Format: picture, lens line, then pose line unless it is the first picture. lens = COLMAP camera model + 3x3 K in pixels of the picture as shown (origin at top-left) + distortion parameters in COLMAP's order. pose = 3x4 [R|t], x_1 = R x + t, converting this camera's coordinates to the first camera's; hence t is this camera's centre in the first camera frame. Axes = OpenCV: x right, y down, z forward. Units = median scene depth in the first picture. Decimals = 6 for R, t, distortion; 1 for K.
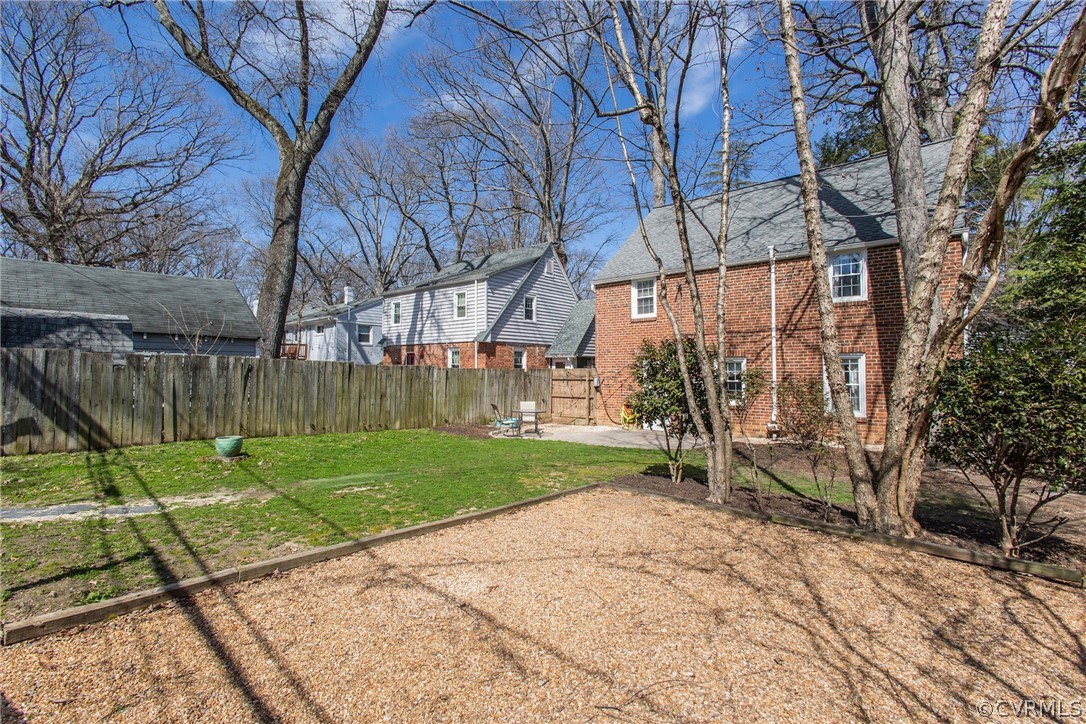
lens RADIAL K [[506.4, 0, 544.4], [0, 506.4, 361.3], [0, 0, 1]] dist [0.012195, -0.000070]
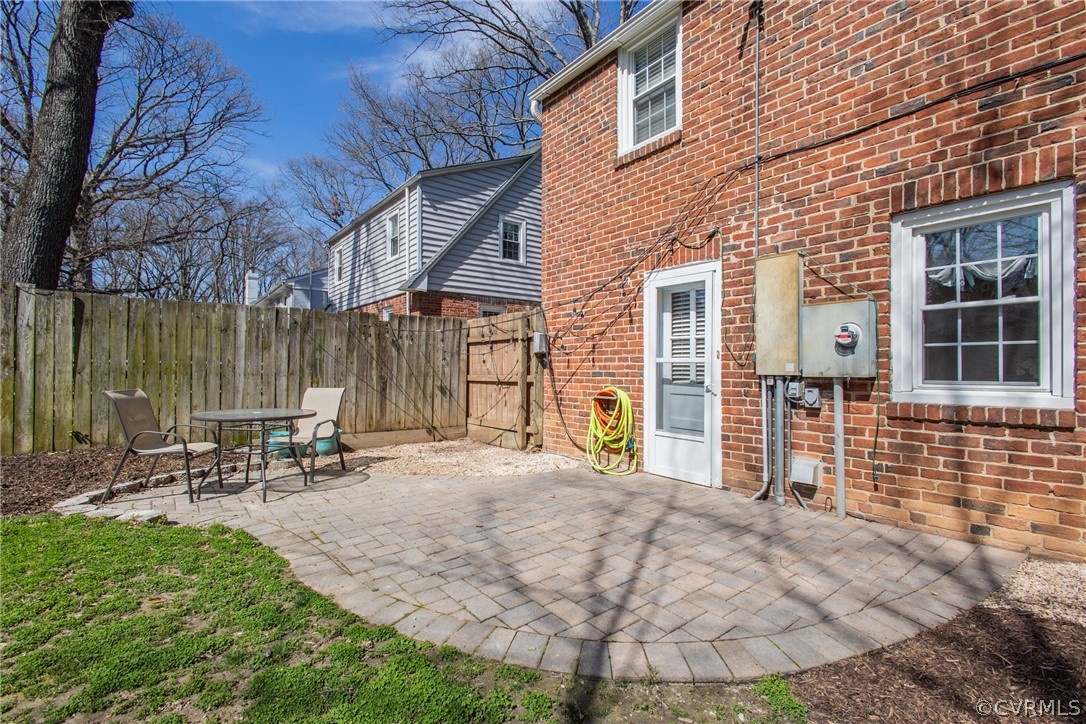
lens RADIAL K [[506.4, 0, 544.4], [0, 506.4, 361.3], [0, 0, 1]] dist [0.012195, -0.000070]
pose [[0.981766, -0.001128, -0.190092, 0.180787], [0.001993, 0.999989, 0.004361, 0.053834], [0.190085, -0.004660, 0.981757, 0.610245]]
